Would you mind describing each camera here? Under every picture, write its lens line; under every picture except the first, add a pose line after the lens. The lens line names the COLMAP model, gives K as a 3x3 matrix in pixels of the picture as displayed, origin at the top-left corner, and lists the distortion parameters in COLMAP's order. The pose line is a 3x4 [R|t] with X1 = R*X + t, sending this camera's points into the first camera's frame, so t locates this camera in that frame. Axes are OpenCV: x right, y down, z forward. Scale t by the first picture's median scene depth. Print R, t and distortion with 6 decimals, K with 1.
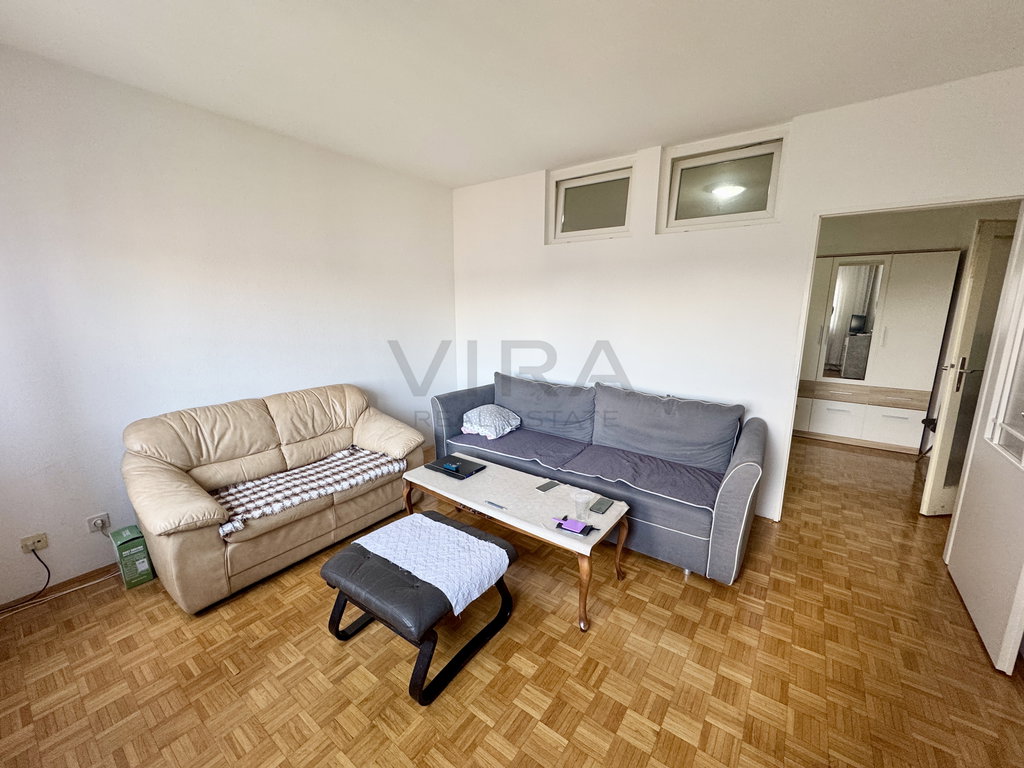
lens RADIAL K [[409.0, 0, 512.0], [0, 409.0, 384.0], [0, 0, 1]] dist [-0.000734, -0.000064]
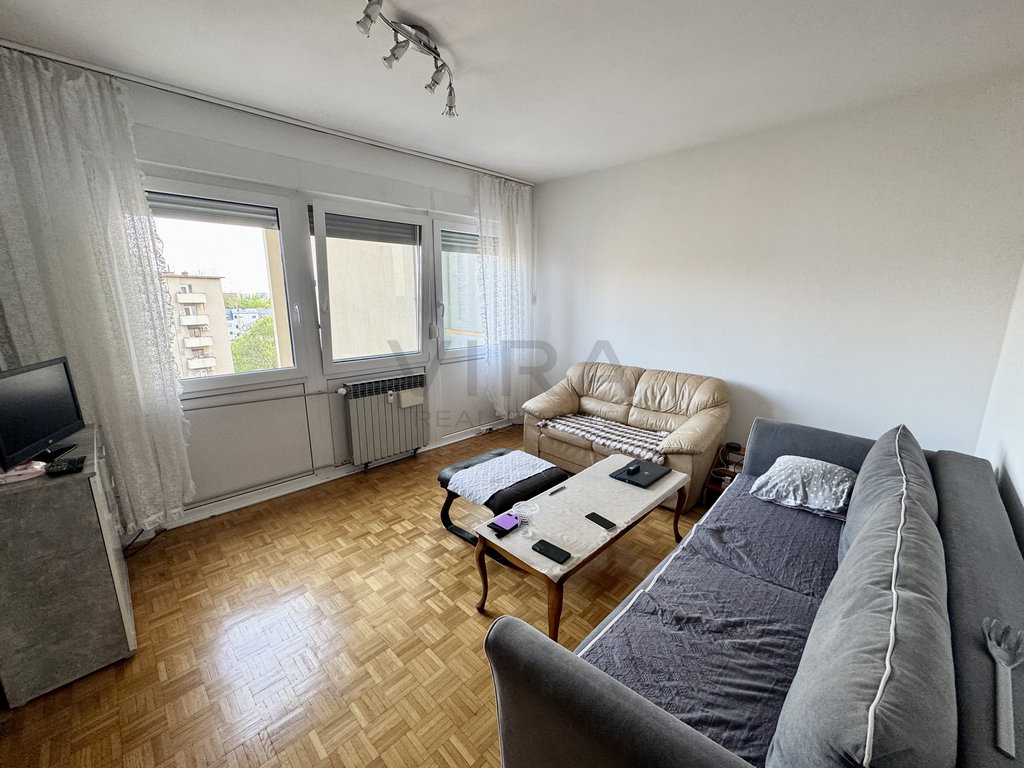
lens RADIAL K [[409.0, 0, 512.0], [0, 409.0, 384.0], [0, 0, 1]] dist [-0.000734, -0.000064]
pose [[-0.144936, 0.206151, -0.967727, 0.808701], [-0.188381, 0.954414, 0.231529, -0.160180], [0.971342, 0.215858, -0.099494, 0.805467]]
